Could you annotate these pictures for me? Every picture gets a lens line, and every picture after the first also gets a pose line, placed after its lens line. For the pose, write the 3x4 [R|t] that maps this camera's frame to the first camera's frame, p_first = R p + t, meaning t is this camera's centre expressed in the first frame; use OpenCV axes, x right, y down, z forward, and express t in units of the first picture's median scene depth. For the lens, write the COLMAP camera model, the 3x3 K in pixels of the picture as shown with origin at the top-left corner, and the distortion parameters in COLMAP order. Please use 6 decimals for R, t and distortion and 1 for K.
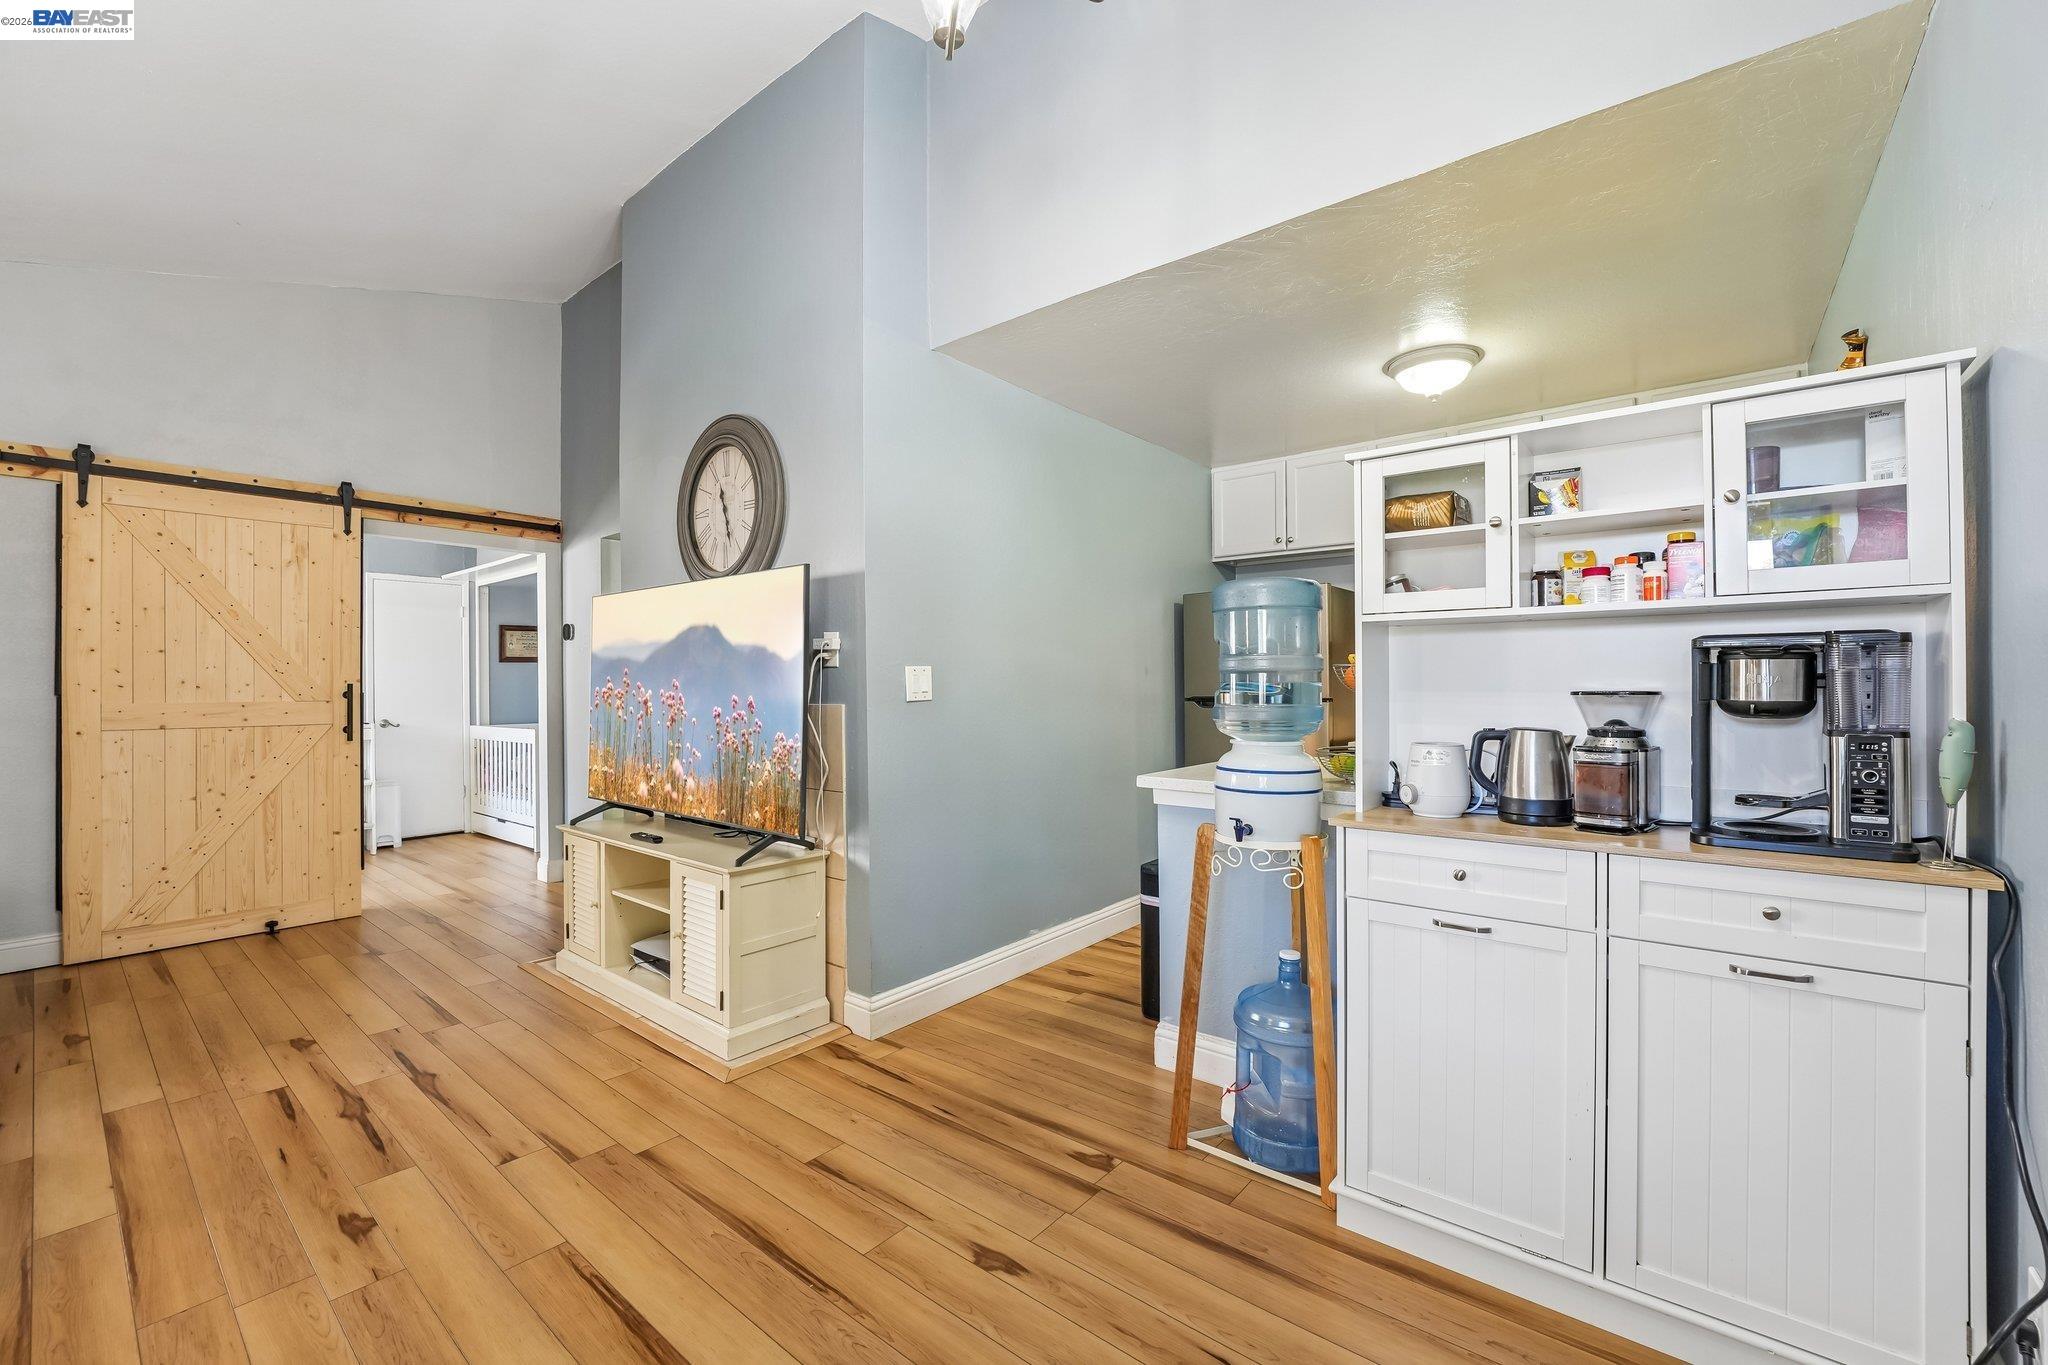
lens RADIAL K [[836.2, 0, 1026.2], [0, 836.2, 681.7], [0, 0, 1]] dist [-0.030430, 0.003675]
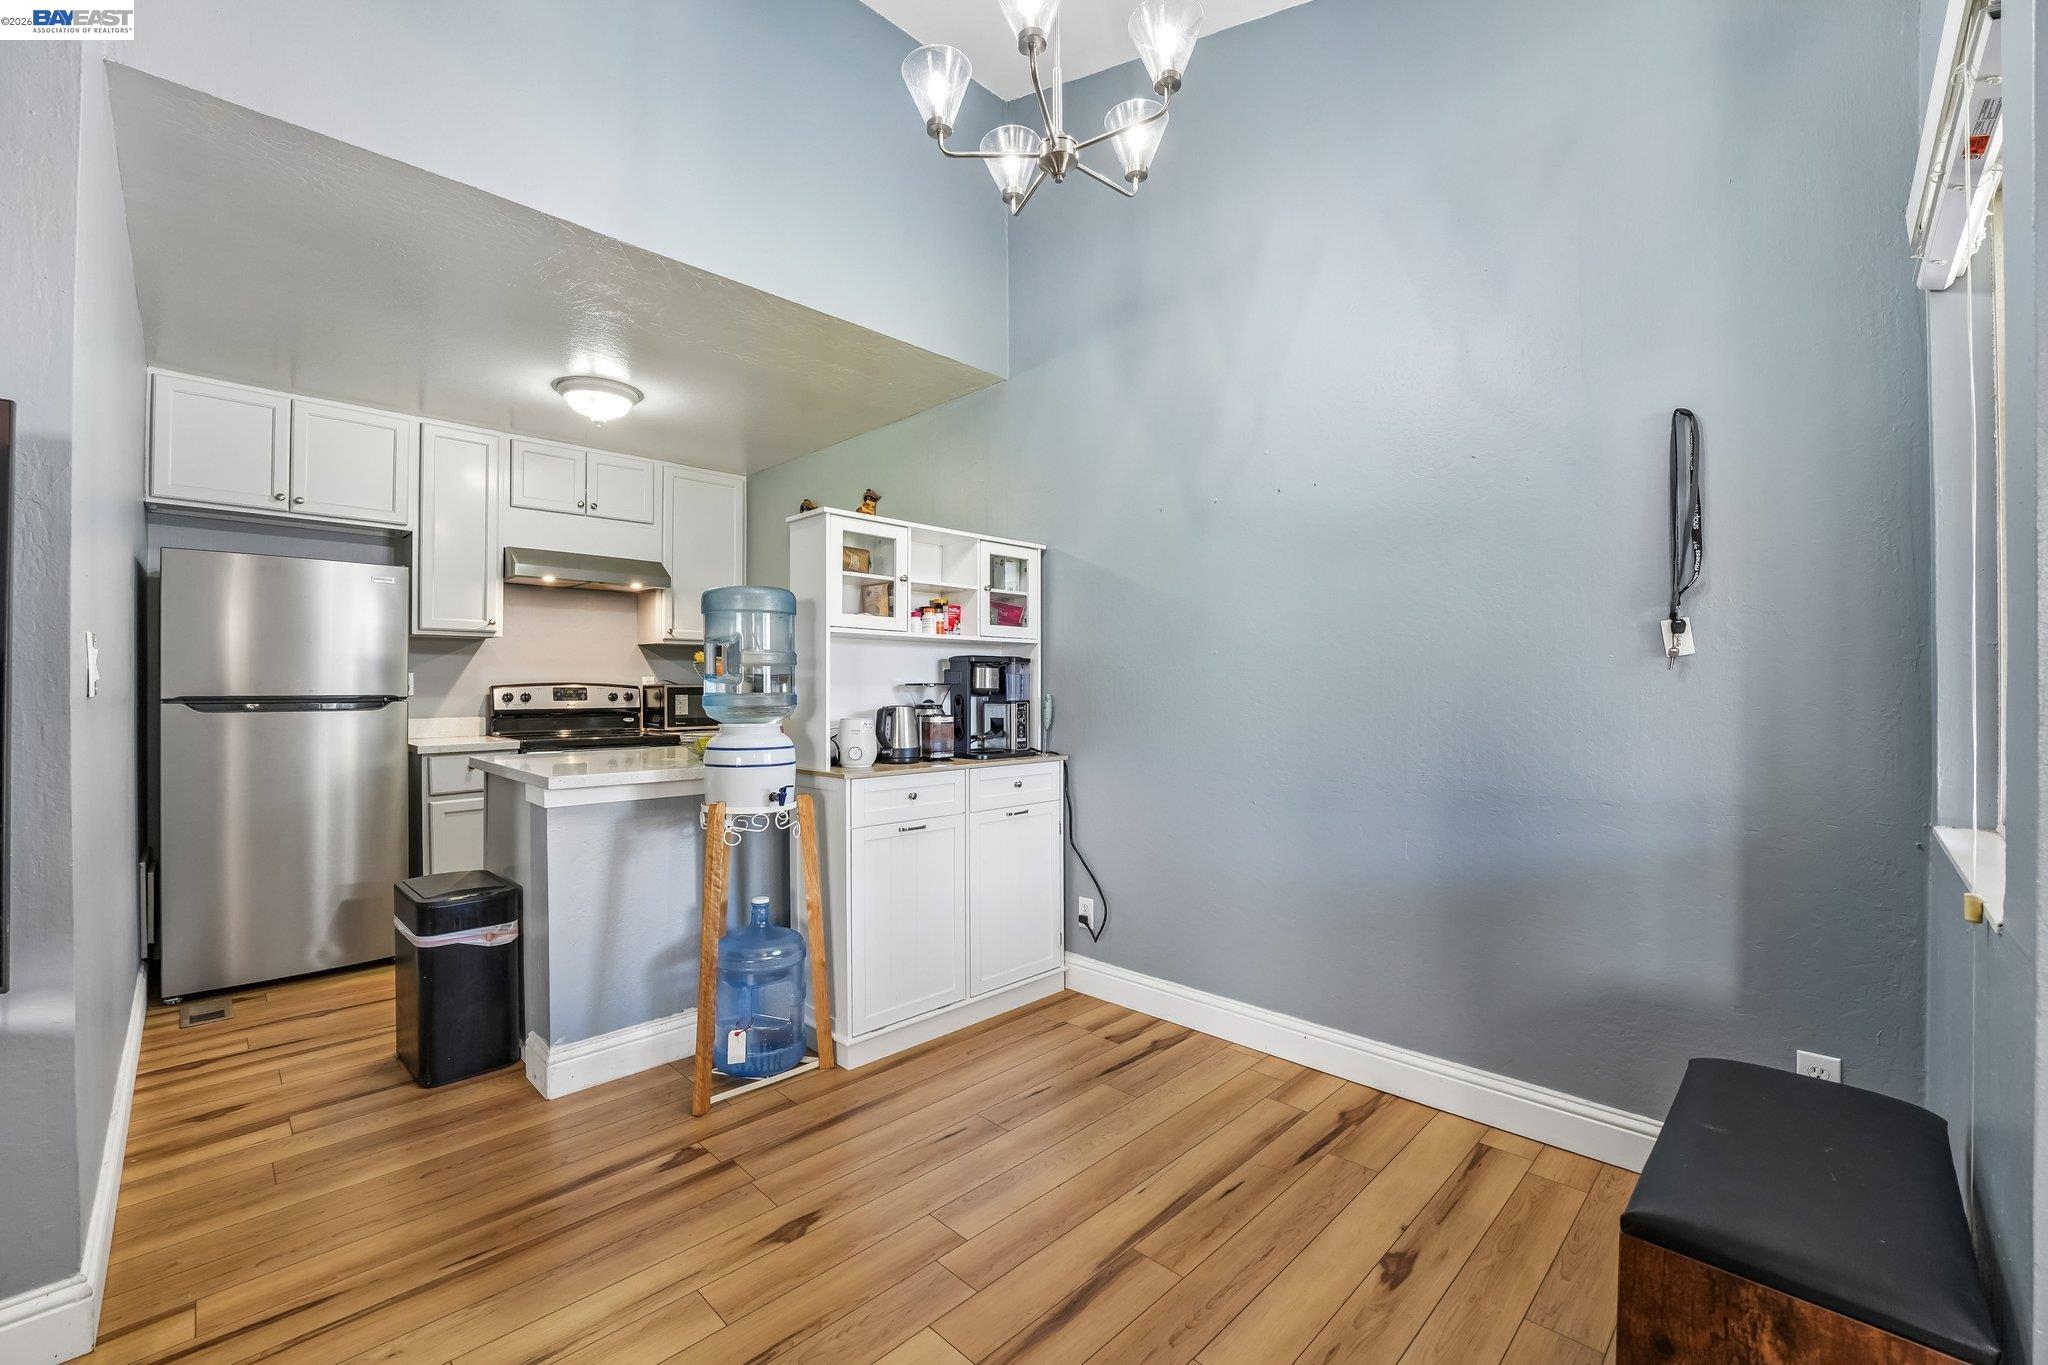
lens RADIAL K [[836.2, 0, 1019.0], [0, 836.2, 687.8], [0, 0, 1]] dist [-0.030430, 0.003675]
pose [[0.087658, 0.010059, 0.996100, -0.556759], [-0.003767, 0.999945, -0.009767, 0.019646], [-0.996144, -0.002896, 0.087691, 0.337061]]
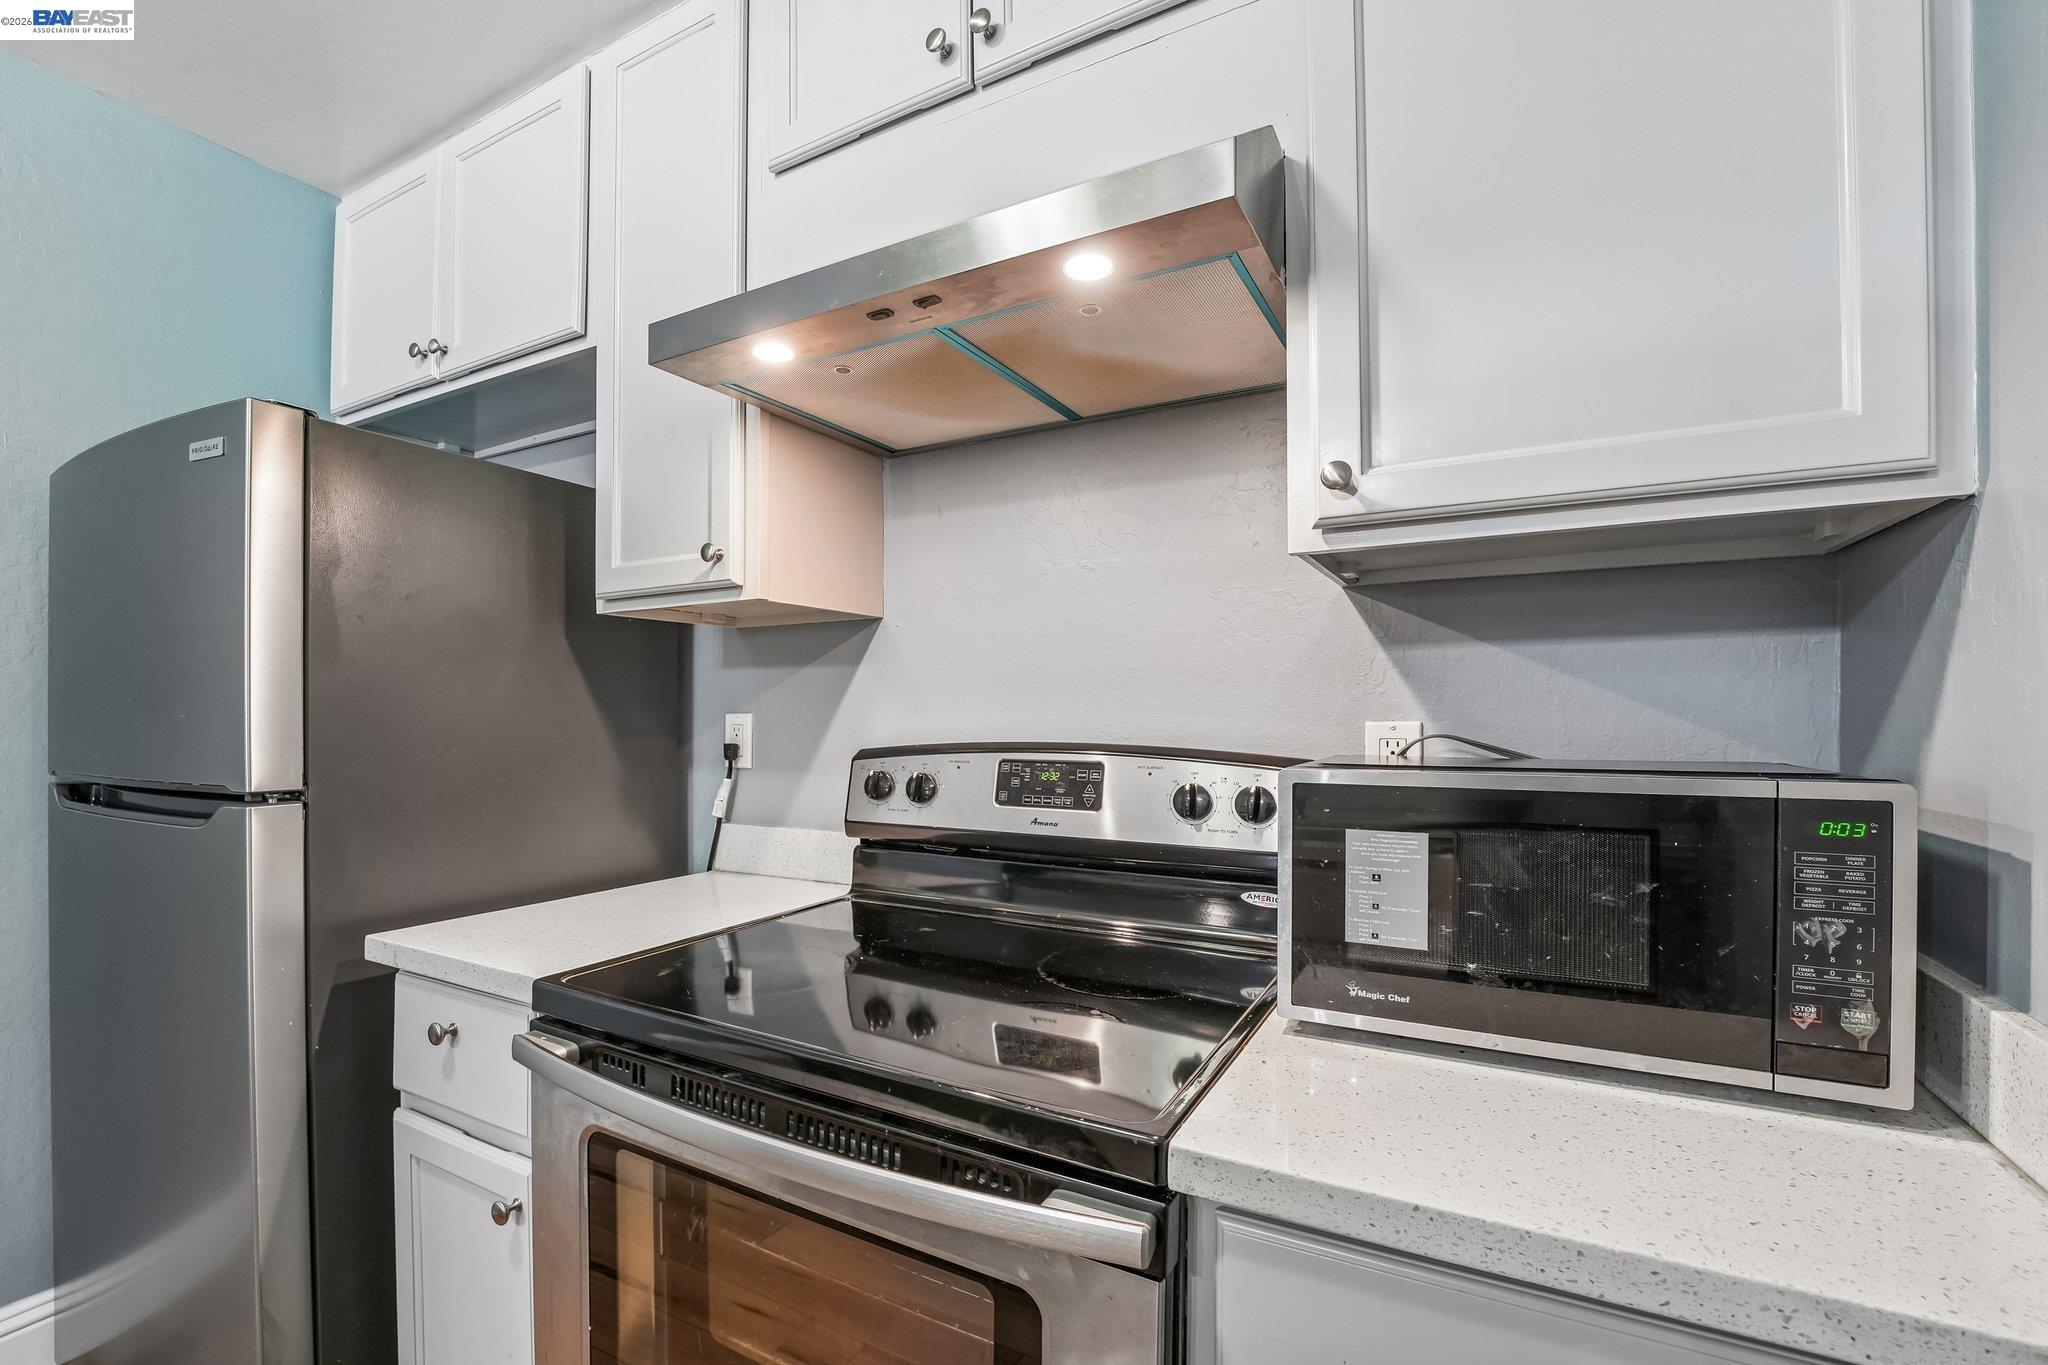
lens RADIAL K [[836.2, 0, 974.3], [0, 836.2, 713.1], [0, 0, 1]] dist [-0.030430, 0.003675]
pose [[0.982969, 0.008471, 0.183578, 0.676654], [-0.008348, 0.999964, -0.001439, -0.013882], [-0.183583, -0.000119, 0.983004, 0.834365]]
